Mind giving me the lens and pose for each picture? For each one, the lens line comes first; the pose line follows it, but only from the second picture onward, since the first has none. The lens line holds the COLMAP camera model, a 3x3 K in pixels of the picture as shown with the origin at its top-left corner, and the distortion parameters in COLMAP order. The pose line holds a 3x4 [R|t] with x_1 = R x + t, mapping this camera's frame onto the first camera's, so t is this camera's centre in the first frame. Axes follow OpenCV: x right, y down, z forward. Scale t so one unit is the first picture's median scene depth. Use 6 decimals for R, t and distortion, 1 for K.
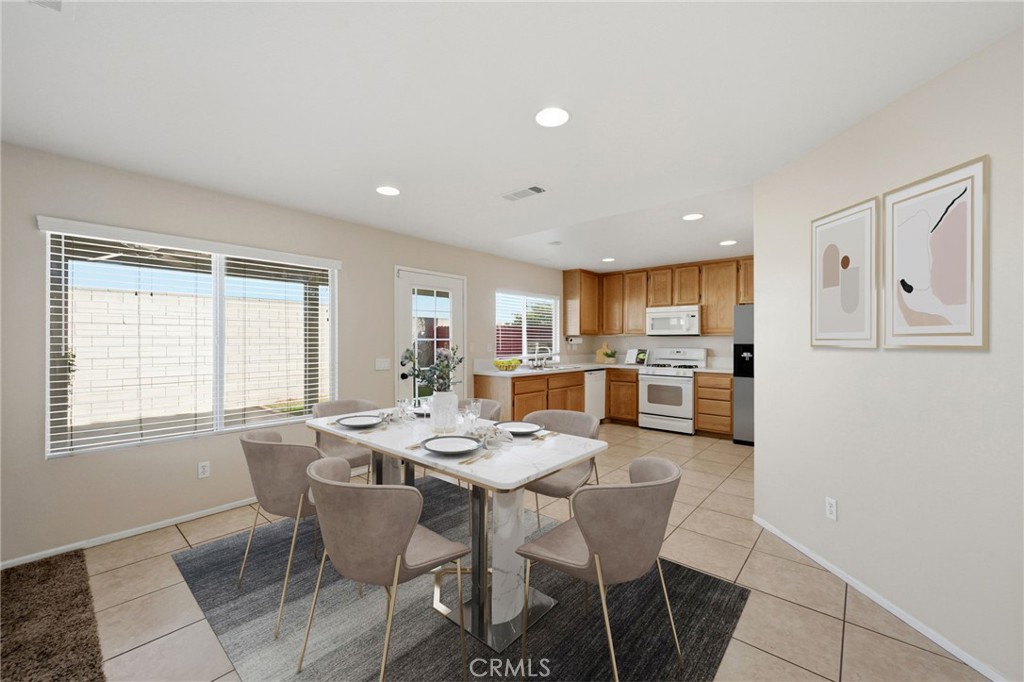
lens RADIAL K [[402.3, 0, 512.1], [0, 402.3, 343.5], [0, 0, 1]] dist [-0.002630, 0.000438]
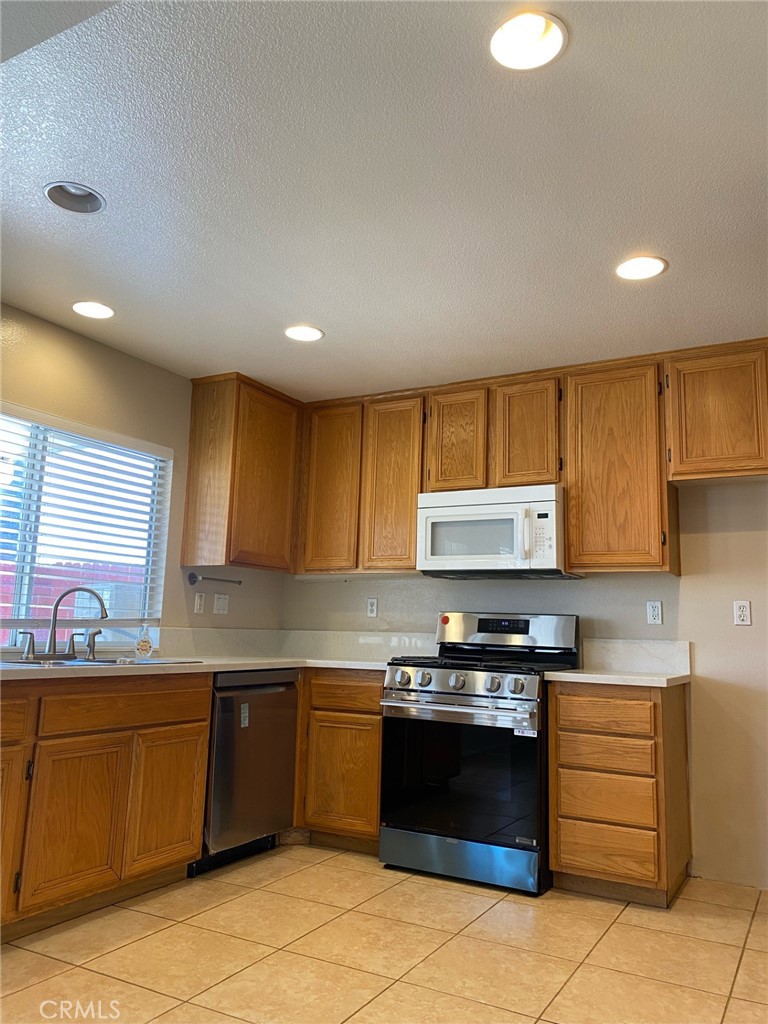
lens RADIAL K [[754.9, 0, 383.3], [0, 754.9, 509.9], [0, 0, 1]] dist [0.007823, 0.006302]
pose [[0.979240, 0.059617, 0.193738, 0.185100], [-0.027566, 0.986059, -0.164097, 0.035469], [-0.200820, 0.155350, 0.967232, 0.388929]]
